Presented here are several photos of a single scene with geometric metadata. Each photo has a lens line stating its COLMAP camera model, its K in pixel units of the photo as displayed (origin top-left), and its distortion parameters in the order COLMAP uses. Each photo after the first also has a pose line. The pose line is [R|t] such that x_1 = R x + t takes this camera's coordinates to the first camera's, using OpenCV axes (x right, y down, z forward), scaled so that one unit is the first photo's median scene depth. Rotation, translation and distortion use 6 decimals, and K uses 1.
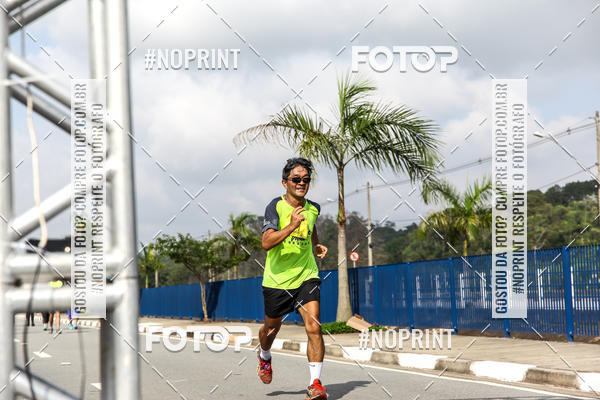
lens RADIAL K [[1123.8, 0, 300.3], [0, 1123.8, 192.2], [0, 0, 1]] dist [0.184646, 0.000000]
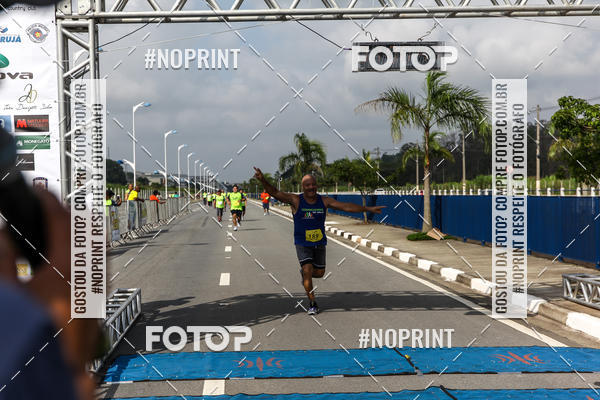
lens RADIAL K [[917.1, 0, 297.0], [0, 917.1, 203.3], [0, 0, 1]] dist [0.069622, 0.000000]
pose [[0.974707, 0.019891, -0.222601, 0.140287], [0.004408, 0.994126, 0.108136, -0.056039], [0.223445, -0.106383, 0.968894, -0.218266]]
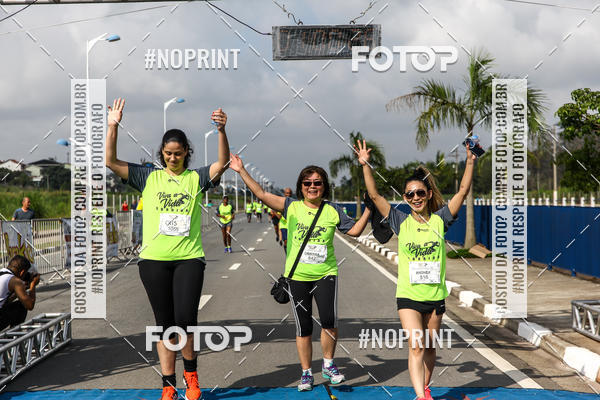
lens RADIAL K [[1056.3, 0, 297.8], [0, 1056.3, 203.1], [0, 0, 1]] dist [0.127630, 0.000000]
pose [[0.957912, 0.020105, -0.286357, 0.193317], [0.008342, 0.995173, 0.097776, -0.055376], [0.286940, -0.096050, 0.953121, -0.196008]]
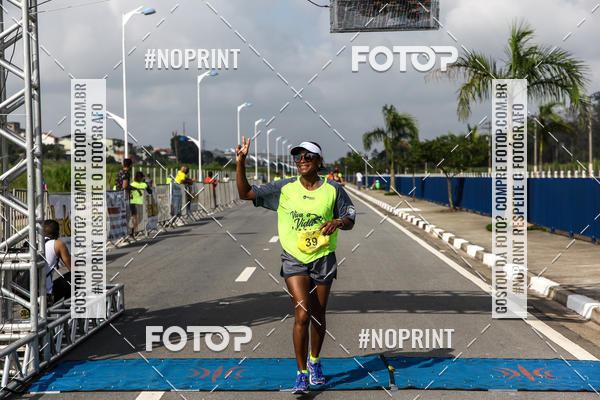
lens RADIAL K [[1056.3, 0, 298.2], [0, 1056.3, 203.7], [0, 0, 1]] dist [0.127630, 0.000000]
pose [[0.949309, 0.027431, -0.313145, 0.184984], [0.012029, 0.992285, 0.123390, -0.055451], [0.314114, -0.120902, 0.941655, -0.200799]]
